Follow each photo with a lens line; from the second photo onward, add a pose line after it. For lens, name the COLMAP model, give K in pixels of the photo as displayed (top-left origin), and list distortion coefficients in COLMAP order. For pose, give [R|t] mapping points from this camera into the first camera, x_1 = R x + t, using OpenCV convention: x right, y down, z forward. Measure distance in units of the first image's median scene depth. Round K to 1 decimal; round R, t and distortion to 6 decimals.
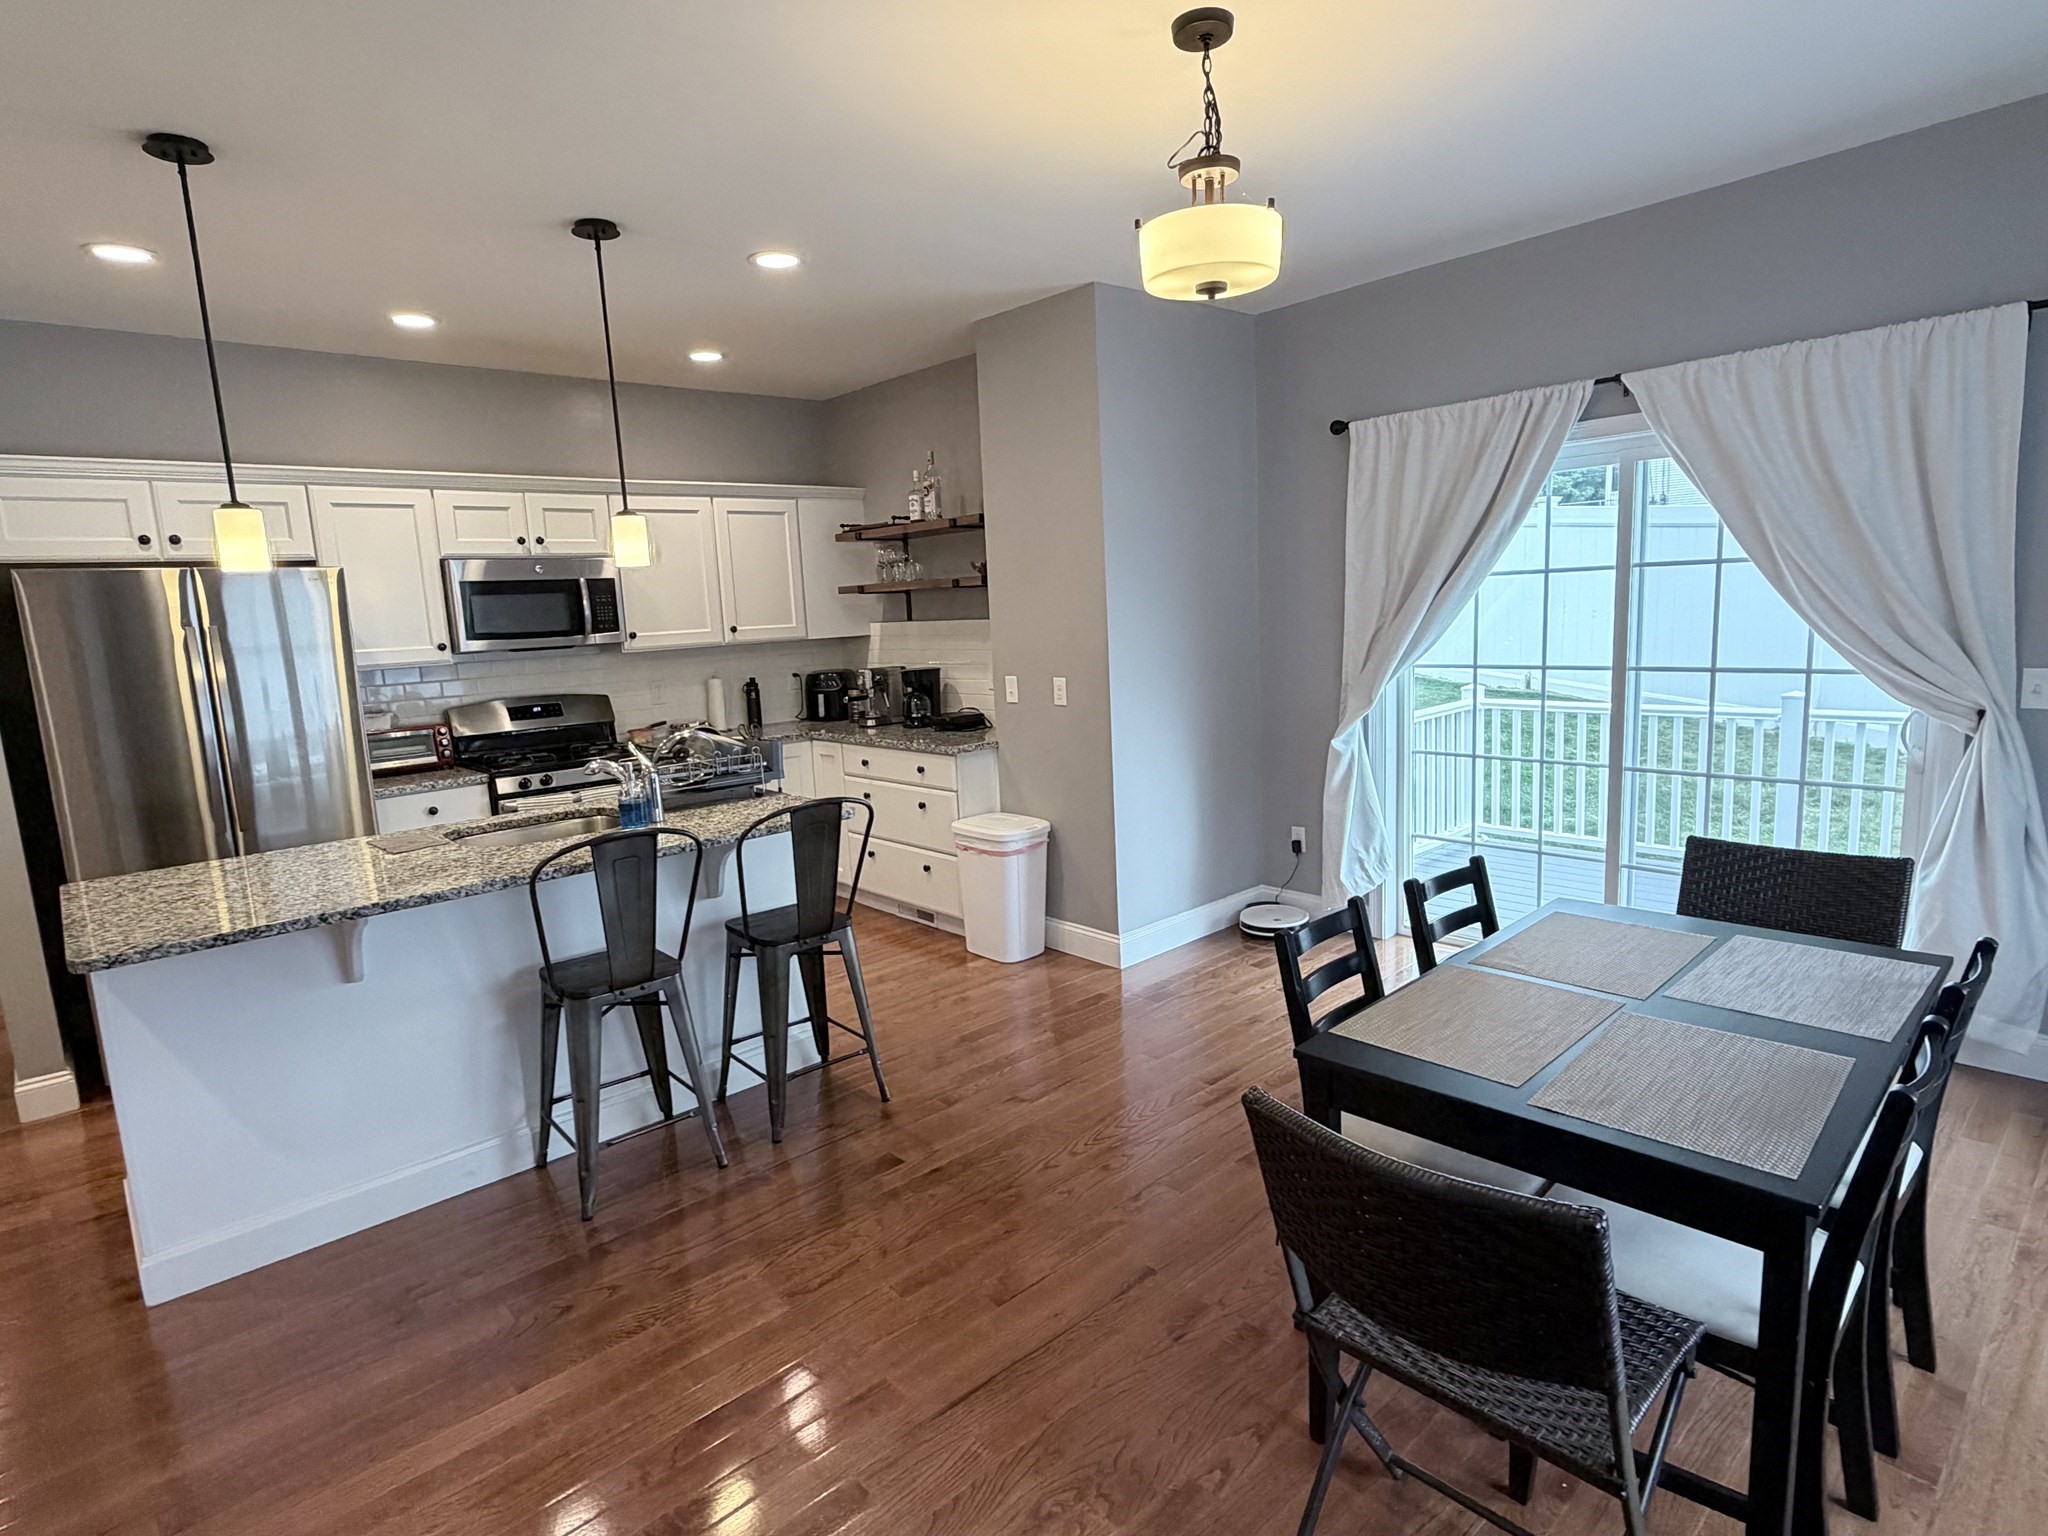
lens RADIAL K [[1078.6, 0, 1024.0], [0, 1078.6, 768.0], [0, 0, 1]] dist [0.004244, 0.000698]
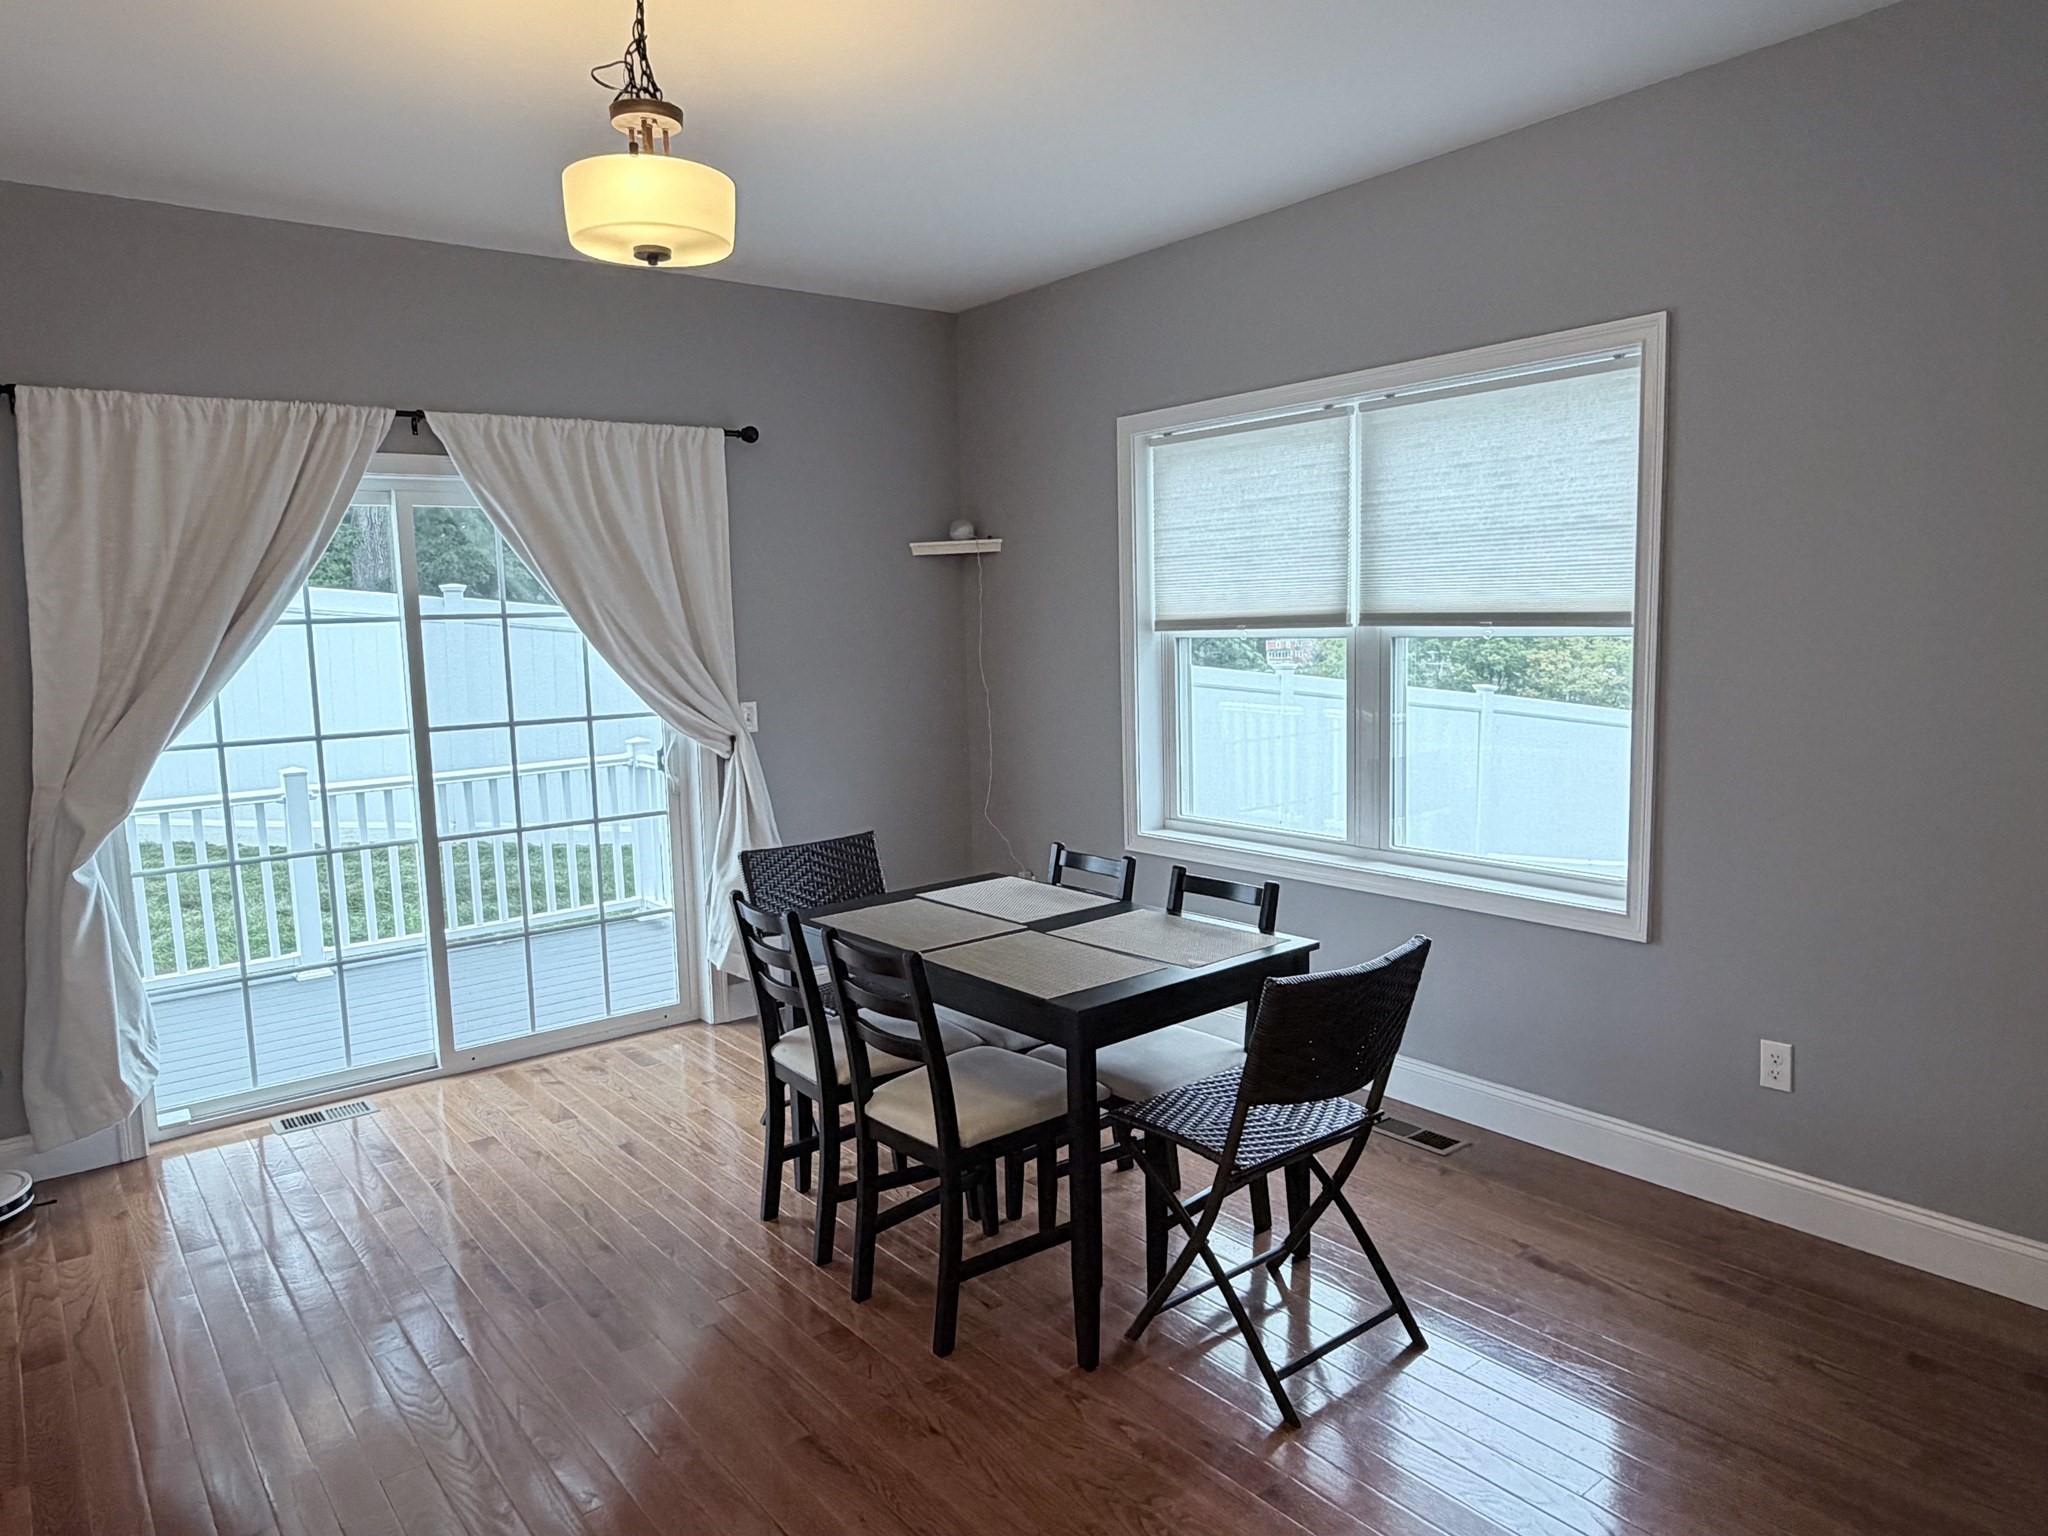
lens RADIAL K [[1329.0, 0, 1012.0], [0, 1329.0, 780.0], [0, 0, 1]] dist [-0.008078, -0.002566]
pose [[0.081884, -0.082025, 0.993261, -0.534089], [0.177052, 0.981953, 0.066495, -0.039583], [-0.980789, 0.170414, 0.094929, 0.435777]]
